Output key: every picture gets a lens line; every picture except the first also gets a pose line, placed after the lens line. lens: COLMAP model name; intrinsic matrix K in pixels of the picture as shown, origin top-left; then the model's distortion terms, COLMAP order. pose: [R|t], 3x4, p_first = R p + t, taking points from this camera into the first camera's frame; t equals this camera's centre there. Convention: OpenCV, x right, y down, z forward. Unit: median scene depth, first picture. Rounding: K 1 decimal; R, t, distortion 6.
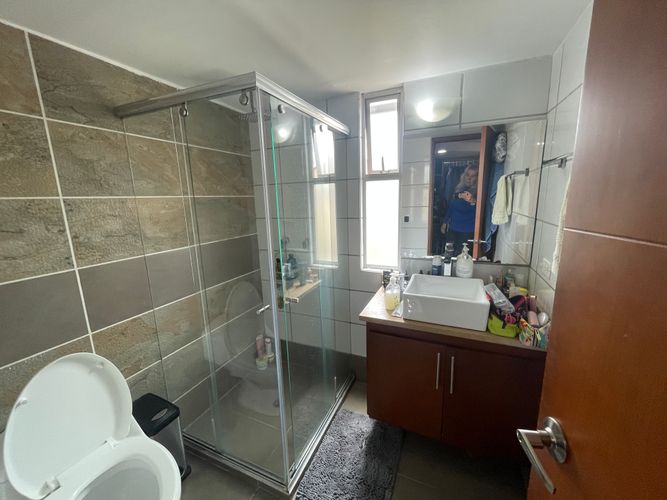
lens RADIAL K [[269.9, 0, 332.9], [0, 269.9, 249.8], [0, 0, 1]] dist [-0.000763, -0.000285]
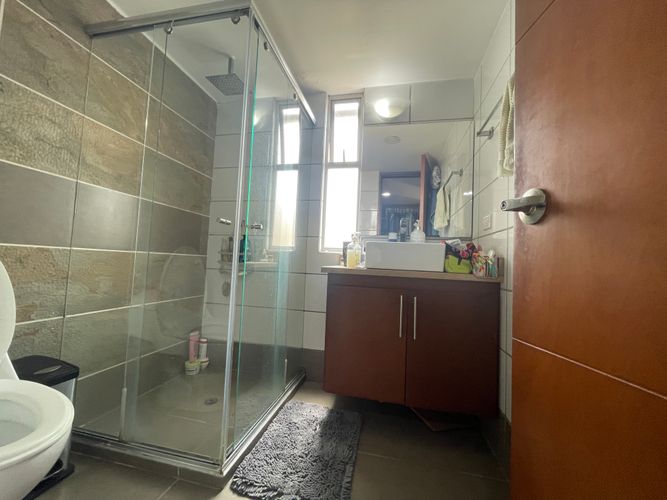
lens RADIAL K [[269.9, 0, 332.9], [0, 269.9, 249.8], [0, 0, 1]] dist [-0.000763, -0.000285]
pose [[0.976672, 0.083002, 0.198045, -0.047905], [-0.033313, 0.969676, -0.242113, 0.346258], [-0.212136, 0.229868, 0.949821, 0.054550]]
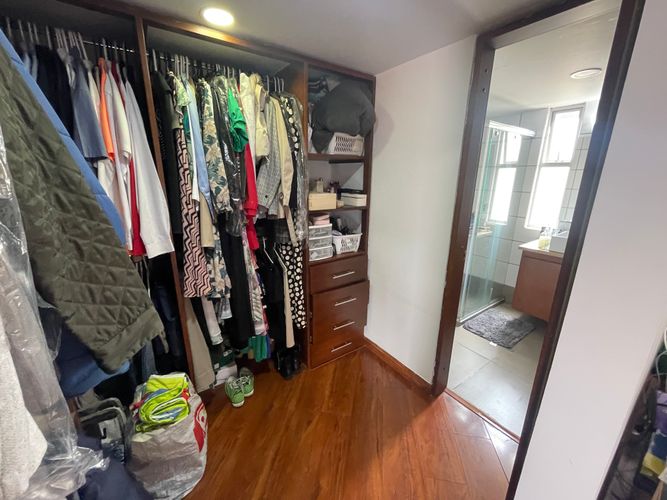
lens RADIAL K [[269.9, 0, 332.9], [0, 269.9, 249.8], [0, 0, 1]] dist [-0.000763, -0.000285]
pose [[0.860624, 0.173381, -0.478816, -0.081653], [-0.135537, 0.984328, 0.112815, 0.194310], [0.490873, -0.032194, 0.870636, -0.936963]]
